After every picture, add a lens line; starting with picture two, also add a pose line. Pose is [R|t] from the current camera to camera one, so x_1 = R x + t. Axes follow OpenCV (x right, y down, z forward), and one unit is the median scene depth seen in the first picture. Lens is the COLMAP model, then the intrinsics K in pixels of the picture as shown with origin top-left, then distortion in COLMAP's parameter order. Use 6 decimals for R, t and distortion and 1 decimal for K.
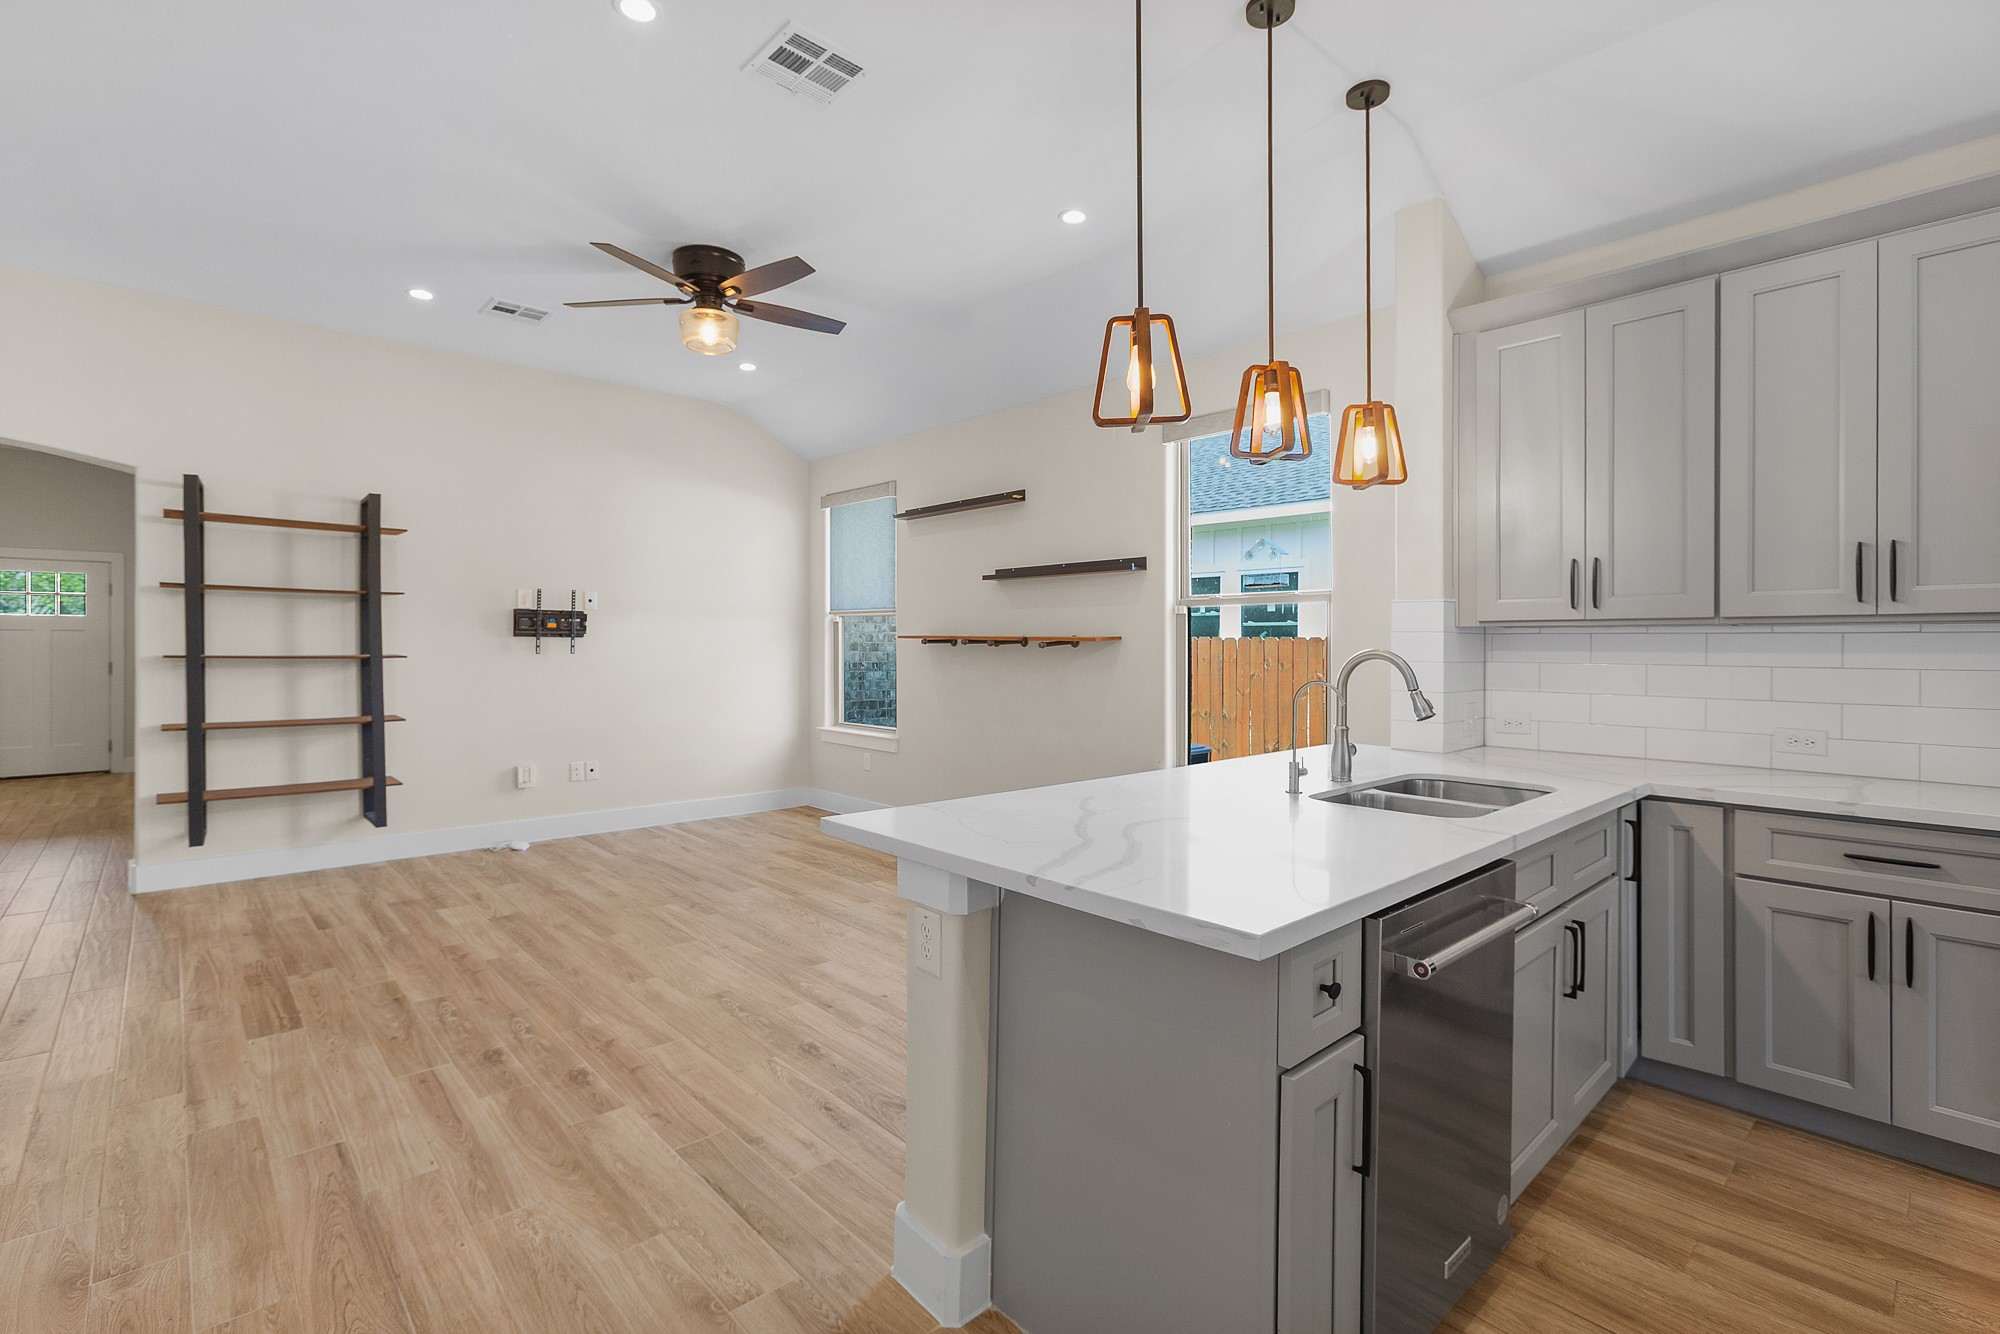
lens RADIAL K [[904.9, 0, 973.1], [0, 904.9, 645.7], [0, 0, 1]] dist [-0.000059, 0.001155]
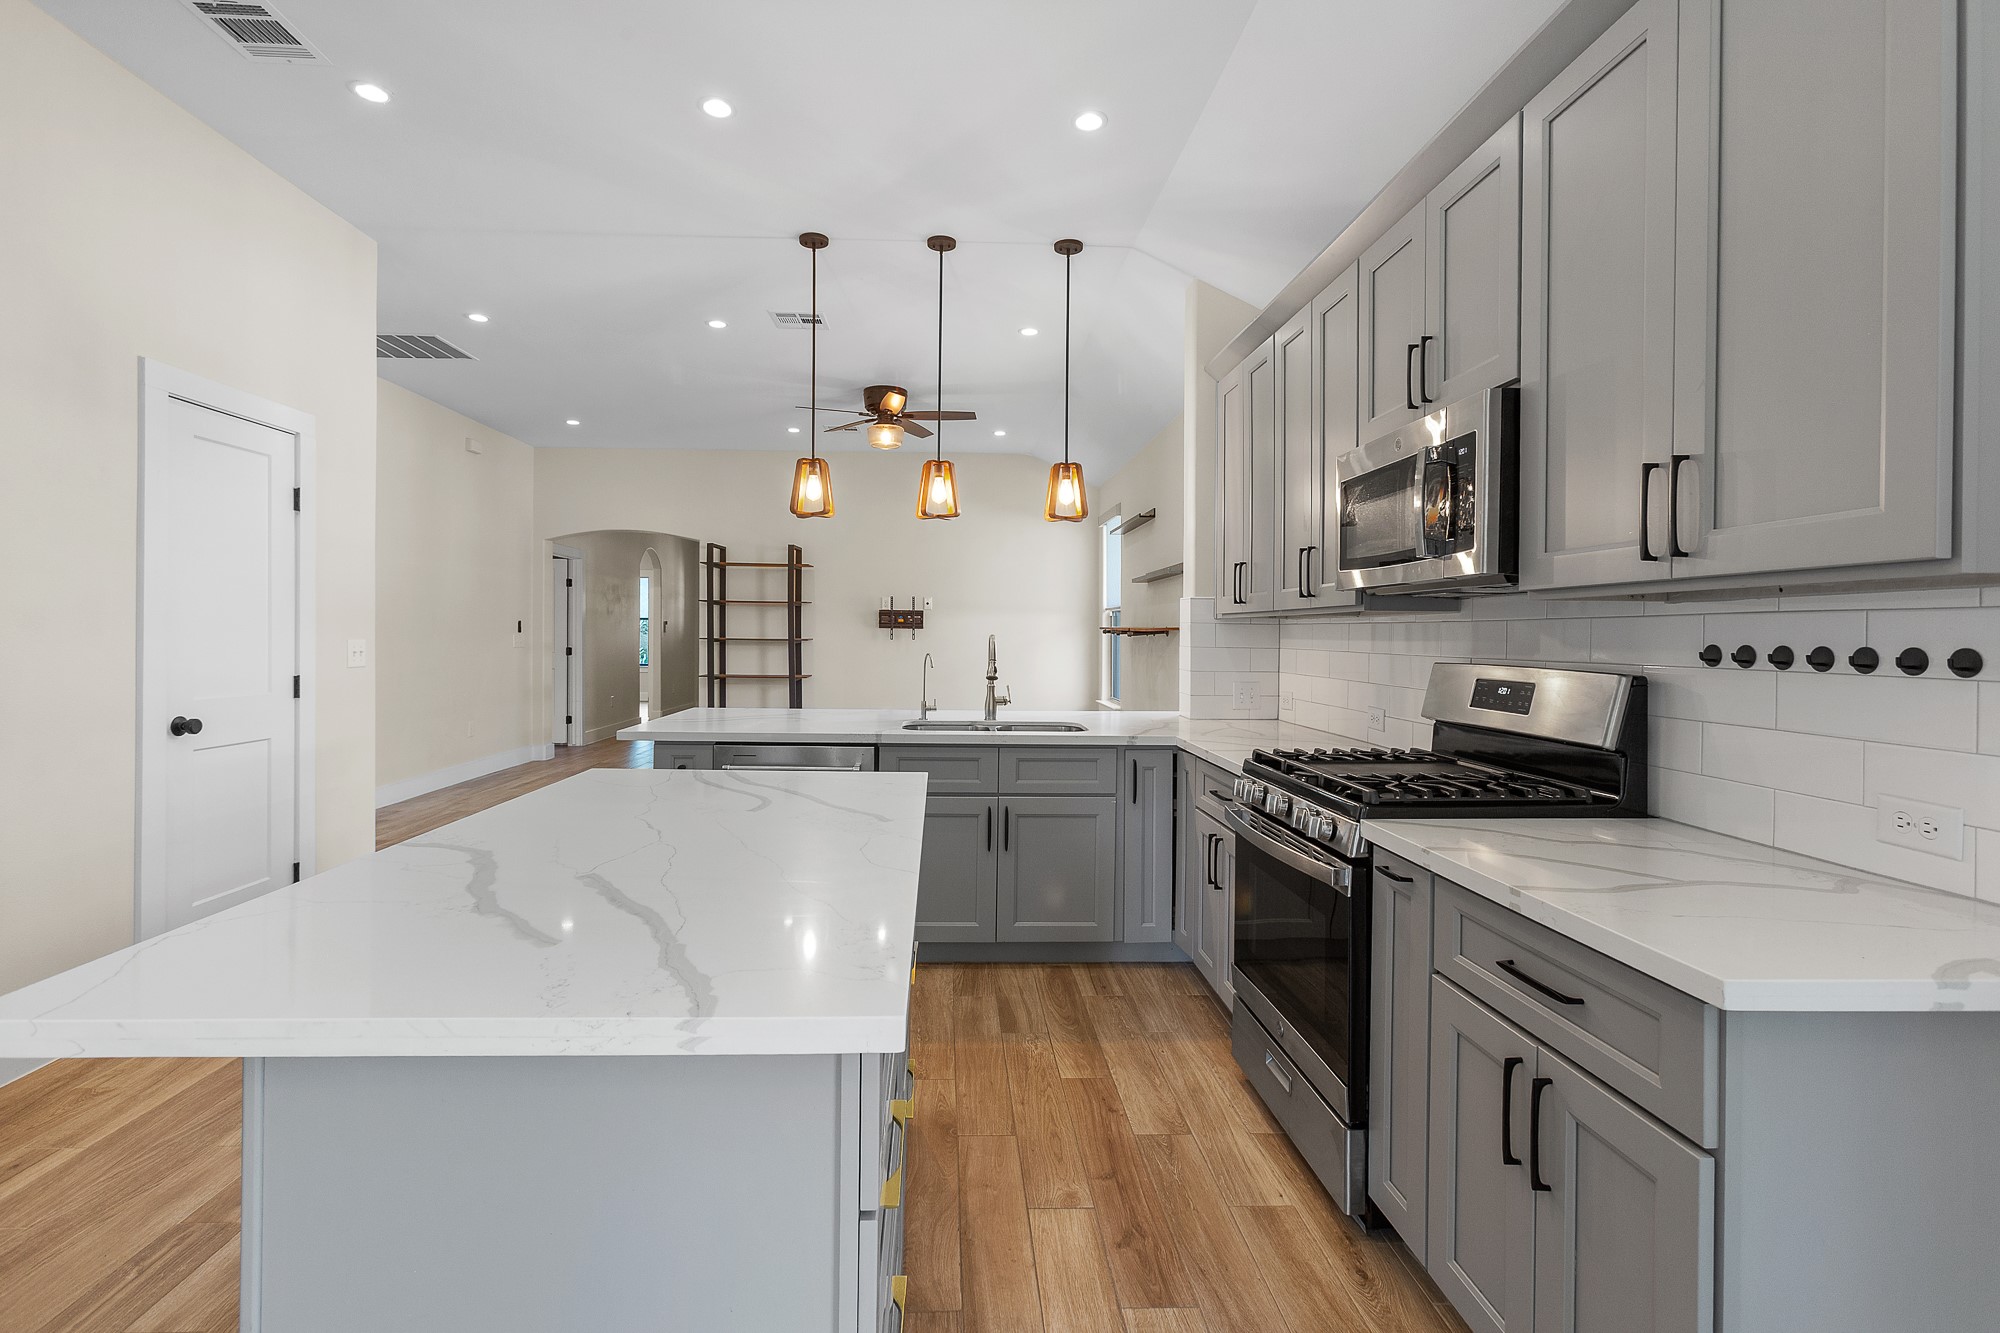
lens RADIAL K [[904.9, 0, 973.1], [0, 904.9, 645.2], [0, 0, 1]] dist [-0.000059, 0.001155]
pose [[0.768587, 0.011180, -0.639647, 0.916329], [-0.004993, 0.999922, 0.011478, 0.001573], [0.639725, -0.005628, 0.768583, -0.143177]]
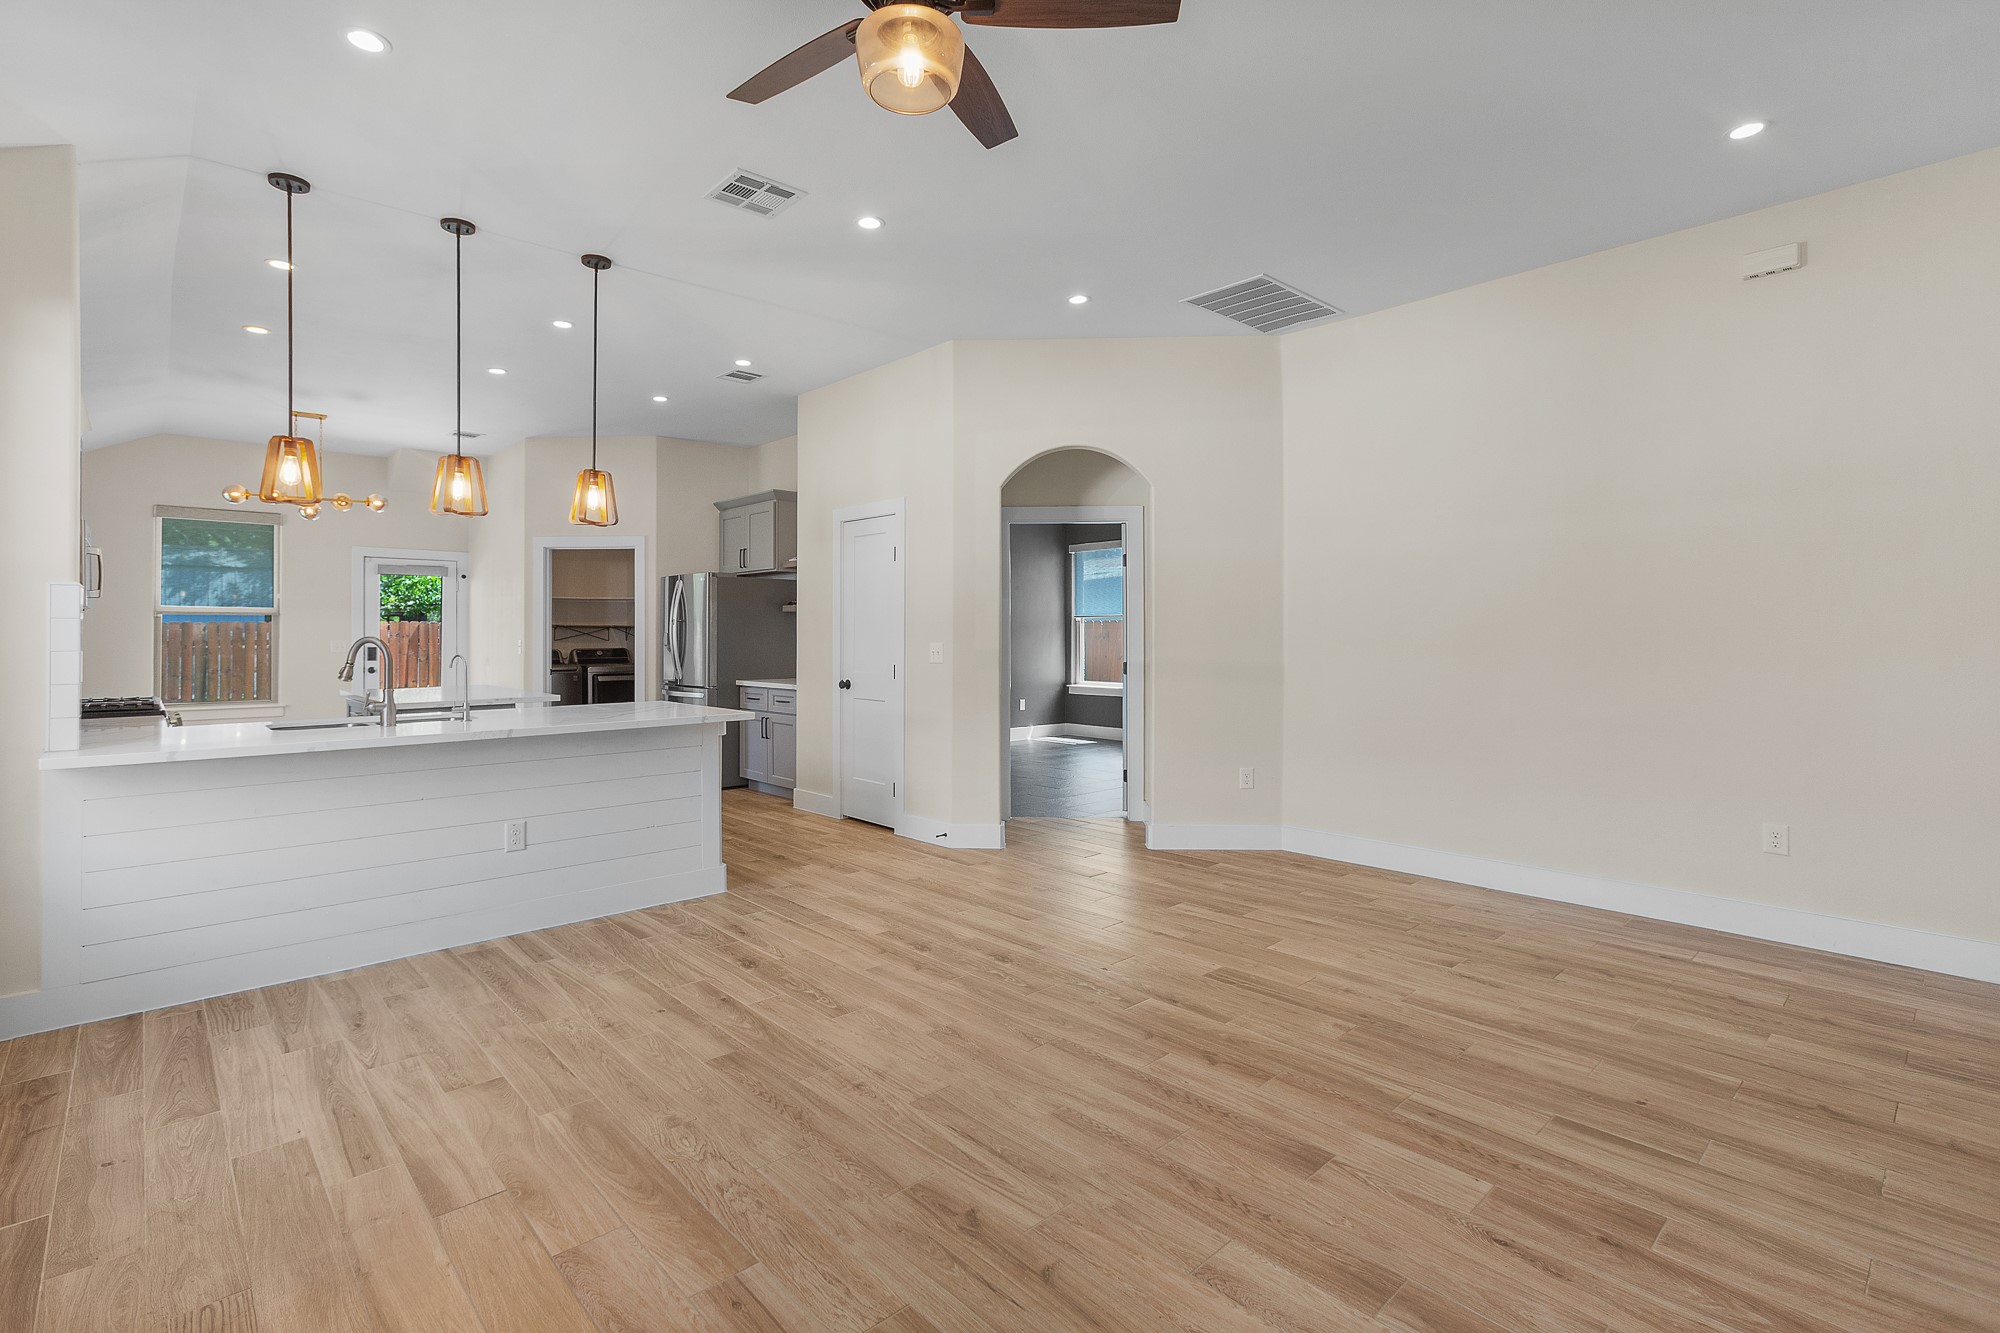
lens RADIAL K [[923.8, 0, 986.9], [0, 923.8, 632.7], [0, 0, 1]] dist [-0.002923, 0.000834]
pose [[-0.999821, -0.001886, -0.018843, -0.349903], [-0.001821, 0.999992, -0.003464, 0.001473], [0.018850, -0.003429, -0.999816, 1.656117]]
